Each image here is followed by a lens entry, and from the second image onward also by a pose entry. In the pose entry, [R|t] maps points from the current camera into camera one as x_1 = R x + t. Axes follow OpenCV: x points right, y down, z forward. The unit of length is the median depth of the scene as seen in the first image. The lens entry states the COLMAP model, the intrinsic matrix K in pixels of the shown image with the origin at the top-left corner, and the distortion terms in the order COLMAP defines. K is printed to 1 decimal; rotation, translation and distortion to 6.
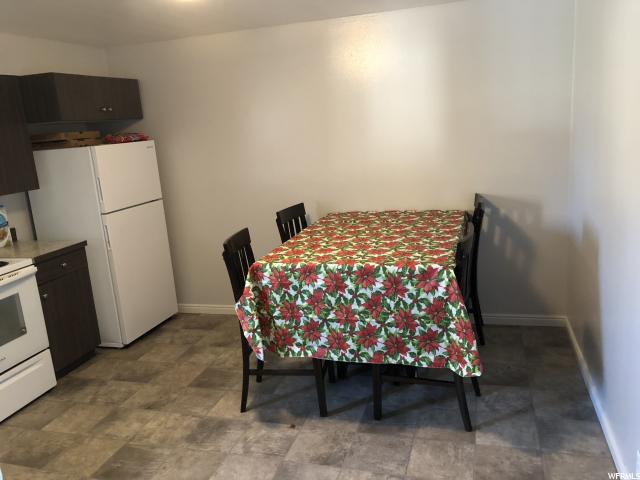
lens RADIAL K [[529.8, 0, 321.6], [0, 529.8, 238.2], [0, 0, 1]] dist [0.030615, -0.039932]
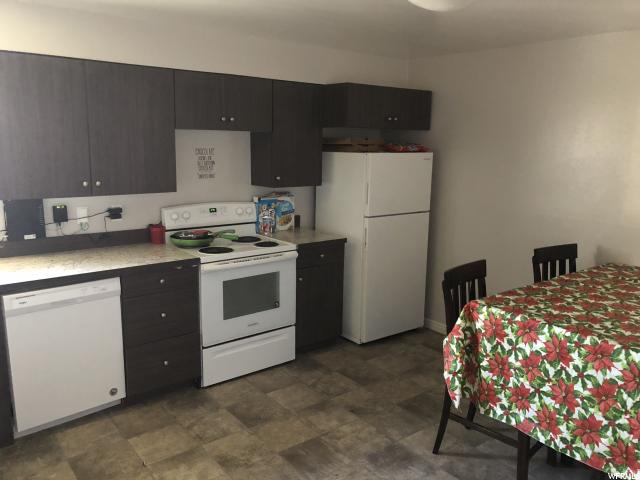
lens RADIAL K [[529.8, 0, 316.5], [0, 529.8, 239.0], [0, 0, 1]] dist [0.030615, -0.039932]
pose [[0.812352, 0.196239, -0.549158, 0.118858], [-0.203623, 0.977861, 0.048222, -0.041065], [0.546464, 0.072648, 0.834326, 0.086524]]
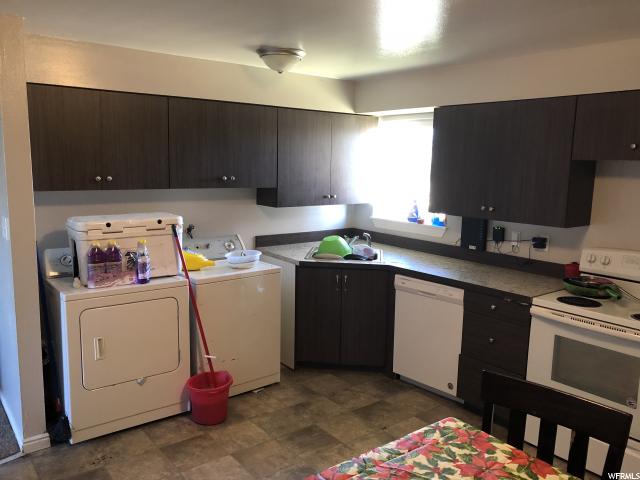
lens RADIAL K [[529.8, 0, 305.2], [0, 529.8, 253.1], [0, 0, 1]] dist [0.030615, -0.039932]
pose [[-0.539718, 0.202662, -0.817088, 0.539627], [-0.178349, 0.921033, 0.346250, -0.377546], [0.822737, 0.332605, -0.460954, 1.459883]]
